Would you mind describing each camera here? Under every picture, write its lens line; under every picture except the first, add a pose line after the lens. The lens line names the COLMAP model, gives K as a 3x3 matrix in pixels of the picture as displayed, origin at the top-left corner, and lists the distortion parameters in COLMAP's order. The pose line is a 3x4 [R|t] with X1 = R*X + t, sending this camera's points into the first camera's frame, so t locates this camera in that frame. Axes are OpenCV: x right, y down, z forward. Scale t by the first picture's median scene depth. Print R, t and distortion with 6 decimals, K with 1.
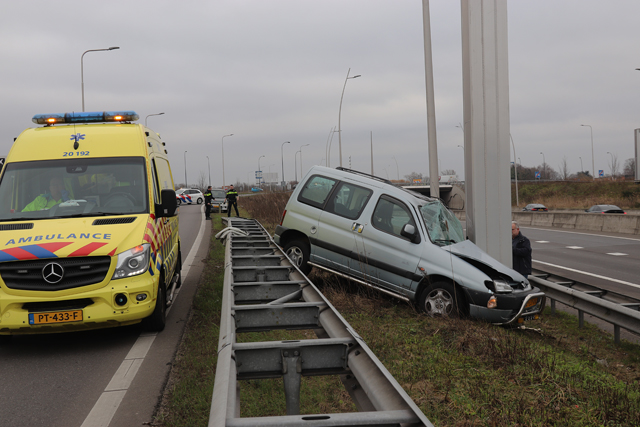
lens RADIAL K [[707.7, 0, 321.2], [0, 707.7, 212.4], [0, 0, 1]] dist [-0.024030, 0.000000]
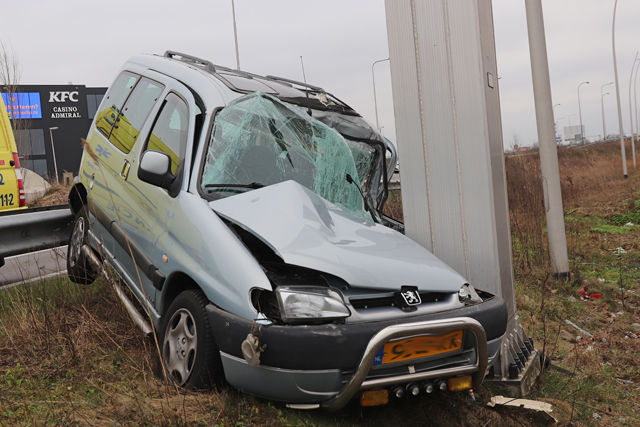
lens RADIAL K [[862.3, 0, 316.3], [0, 862.3, 212.9], [0, 0, 1]] dist [-0.043135, 0.000000]
pose [[0.929238, -0.041373, -0.367159, 0.417185], [0.054253, 0.998219, 0.024826, 0.047892], [0.365478, -0.042988, 0.929827, 0.592210]]
